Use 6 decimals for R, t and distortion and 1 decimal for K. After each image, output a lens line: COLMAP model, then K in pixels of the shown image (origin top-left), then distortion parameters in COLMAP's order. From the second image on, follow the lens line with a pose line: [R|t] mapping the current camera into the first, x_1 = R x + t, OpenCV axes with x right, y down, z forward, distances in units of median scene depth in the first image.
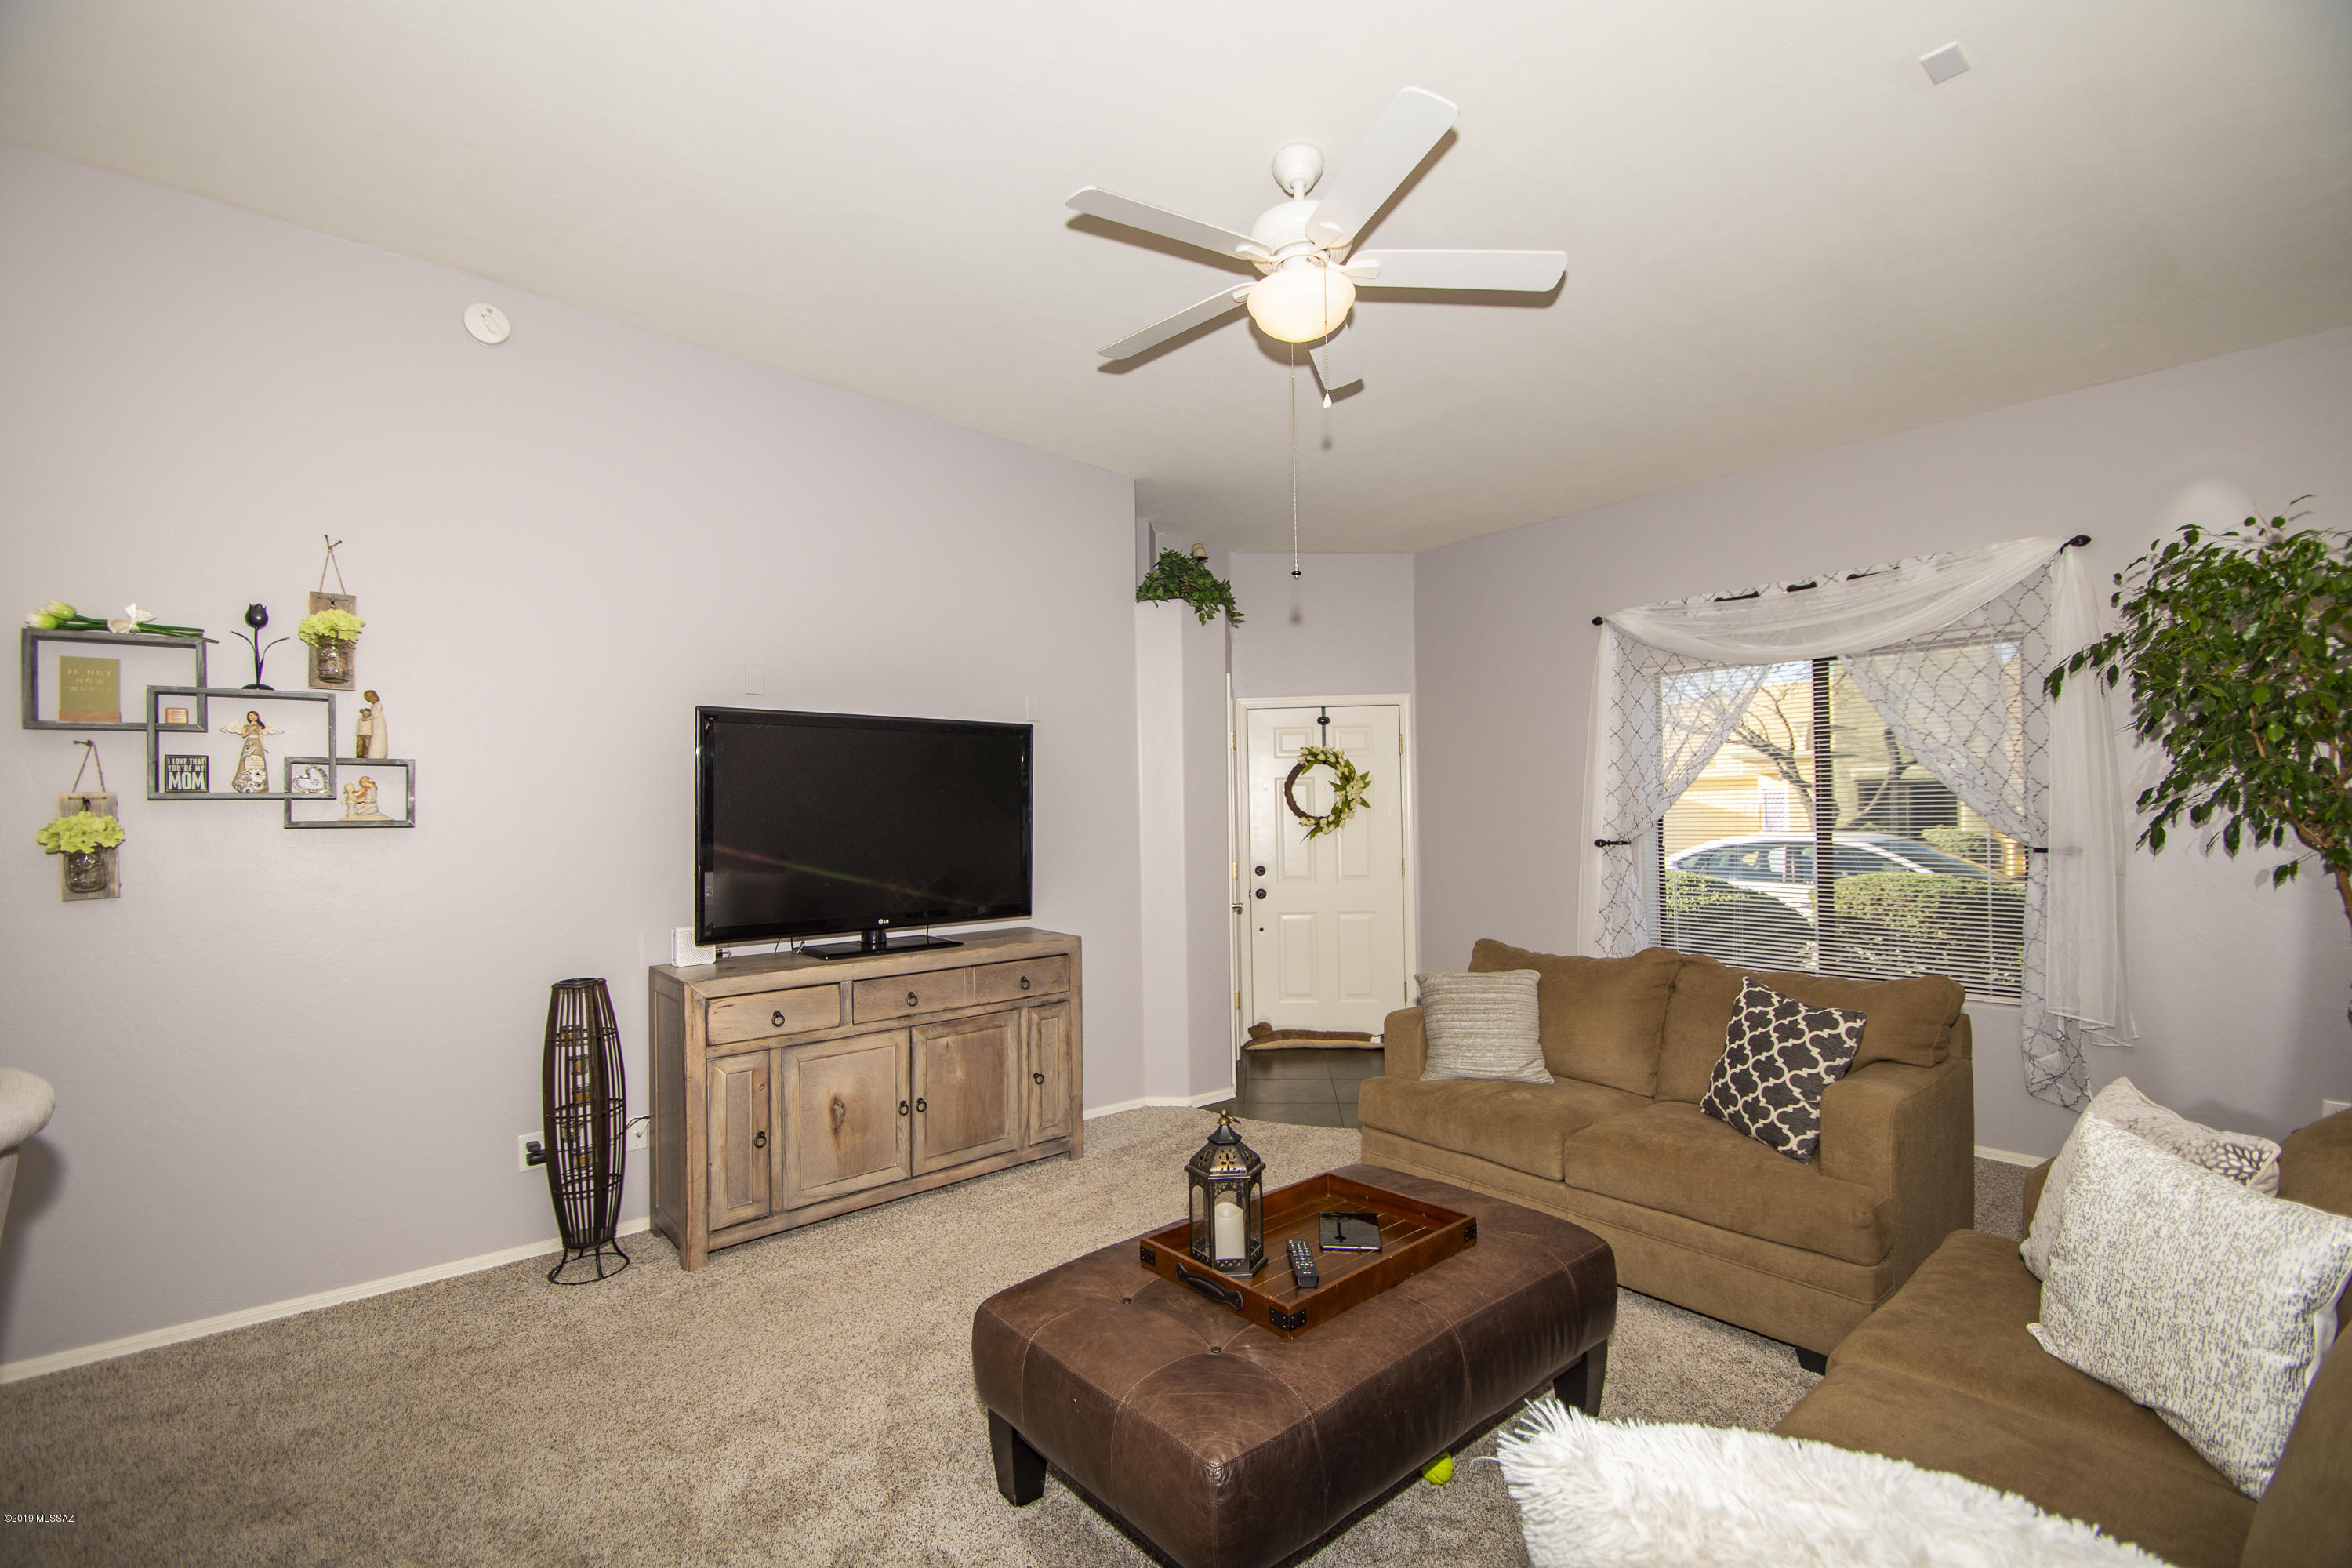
lens RADIAL K [[1014.4, 0, 1160.3], [0, 1014.4, 793.9], [0, 0, 1]] dist [0.000120, -0.015127]
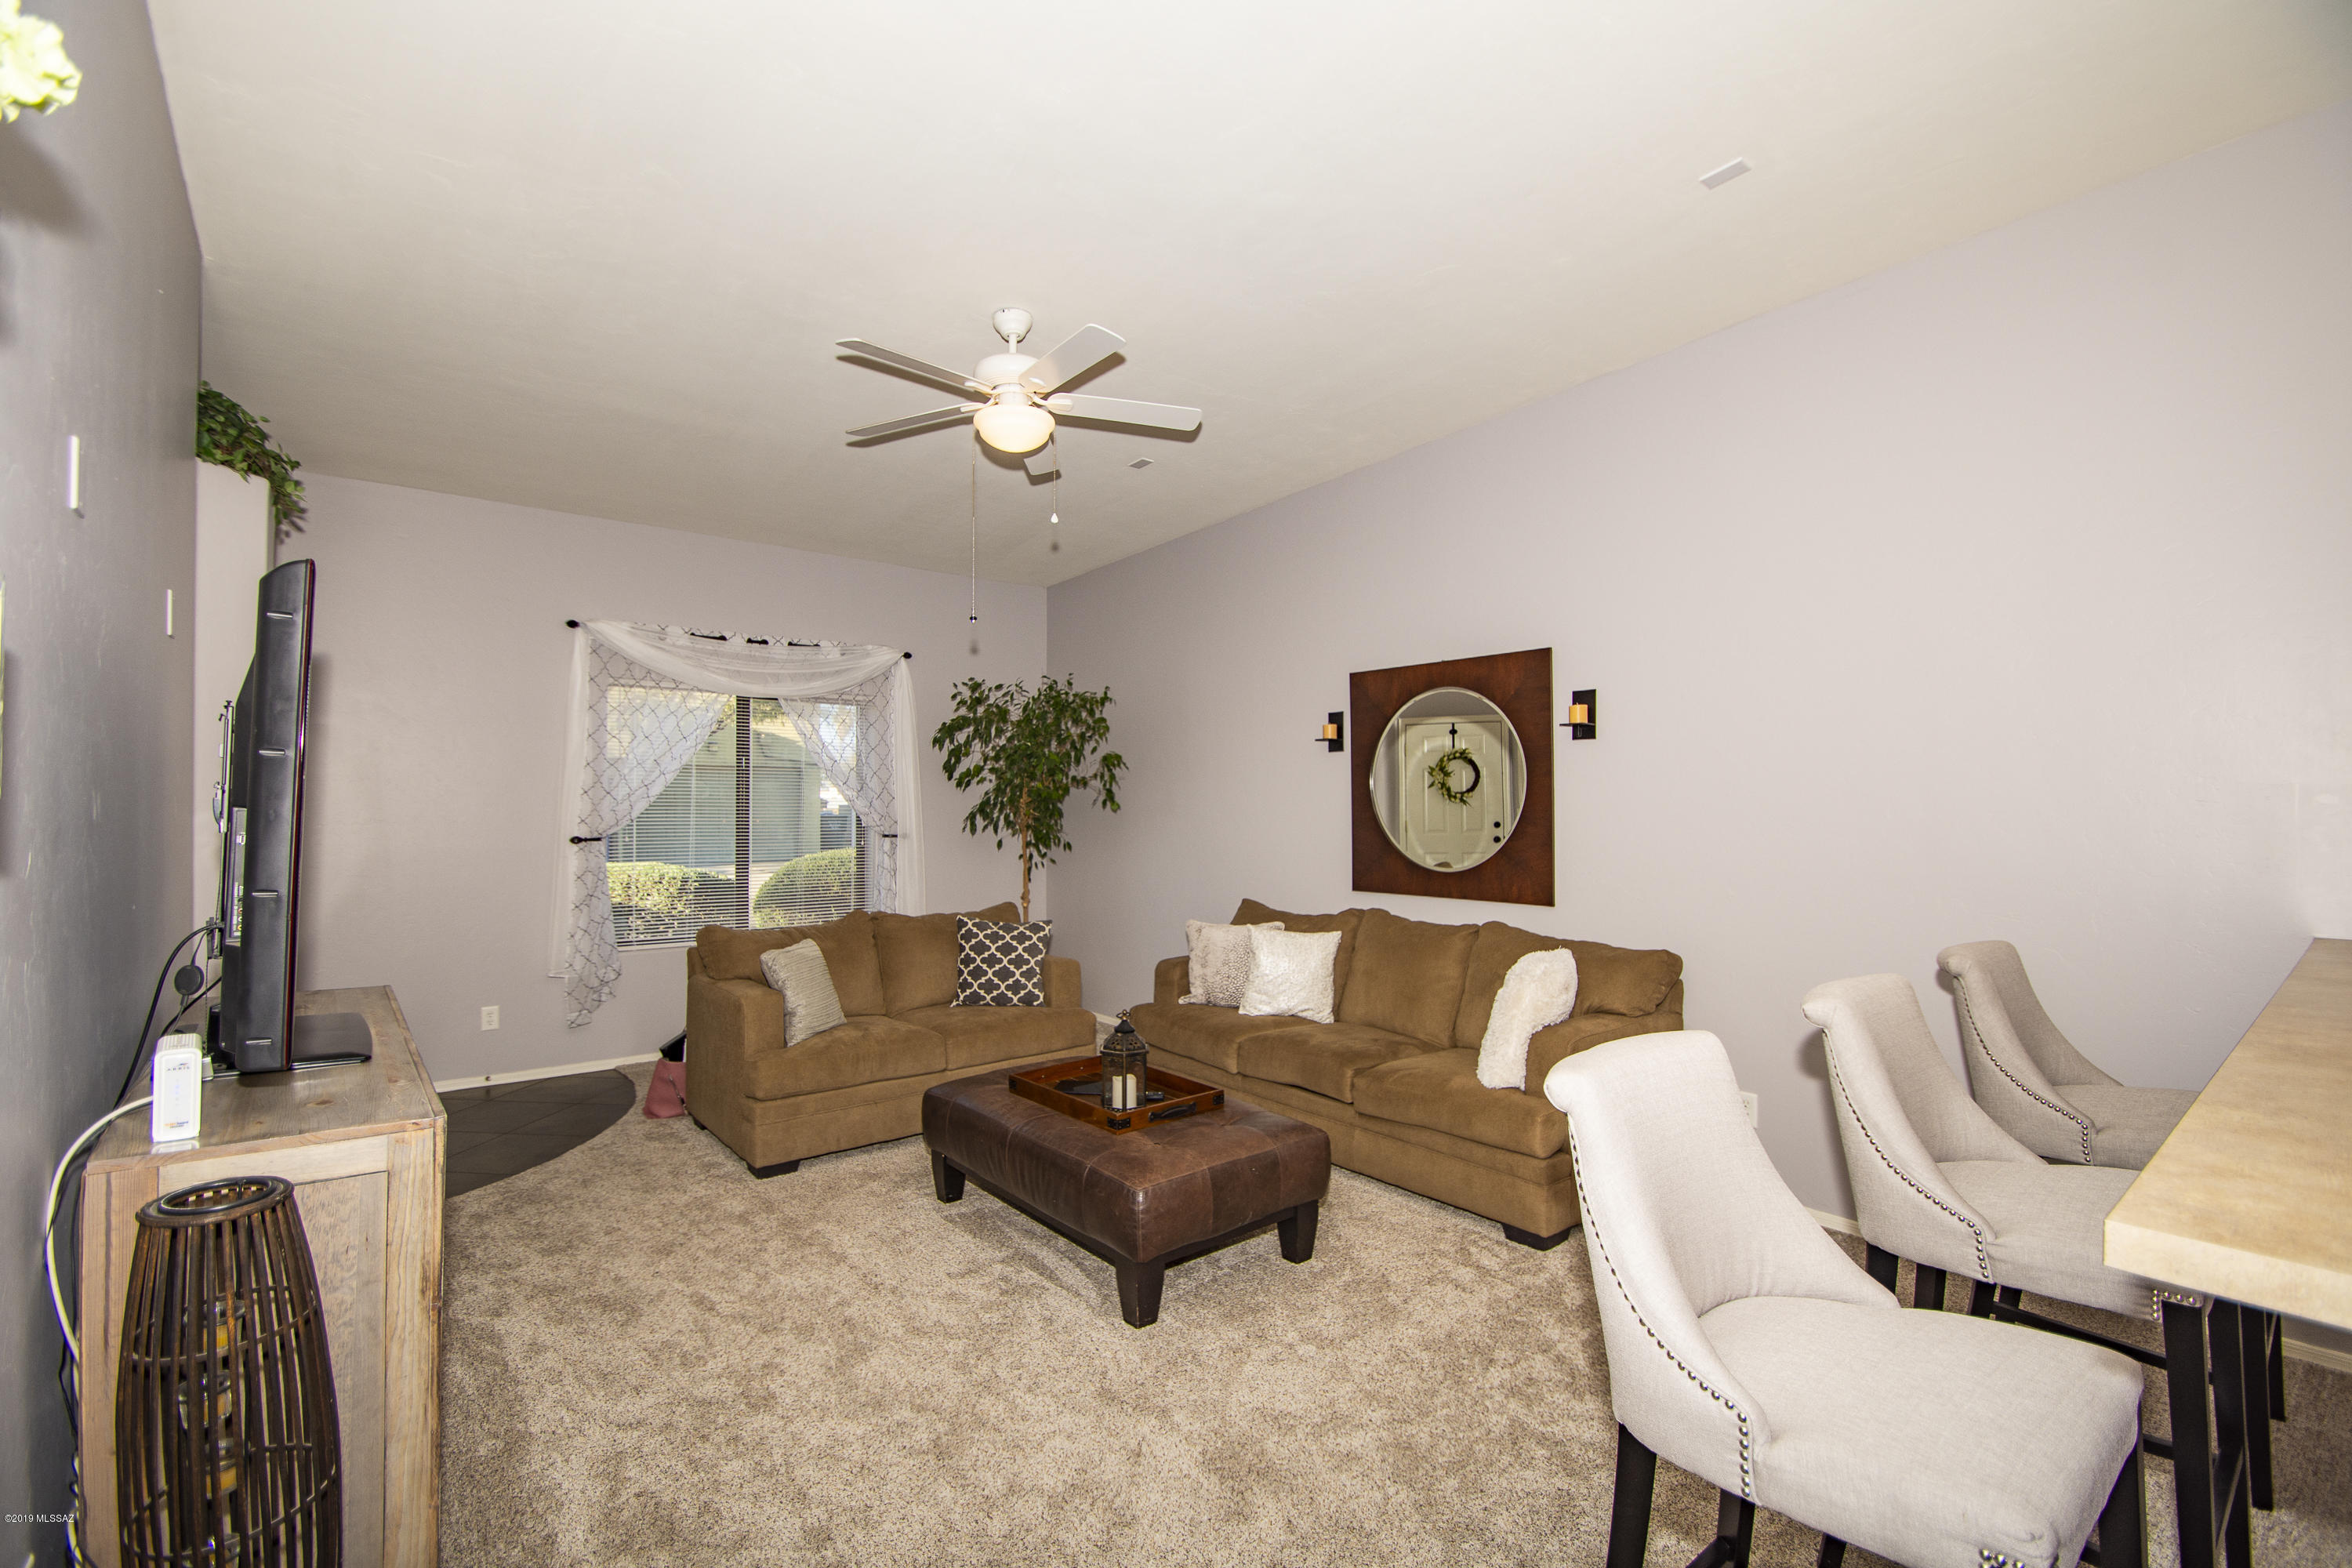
lens RADIAL K [[1032.1, 0, 1171.7], [0, 1032.1, 799.3], [0, 0, 1]] dist [0.017134, -0.015807]
pose [[-0.011302, 0.021705, 0.999701, -0.787313], [-0.019070, 0.999578, -0.021918, 0.023717], [-0.999754, -0.019312, -0.010884, 0.508578]]
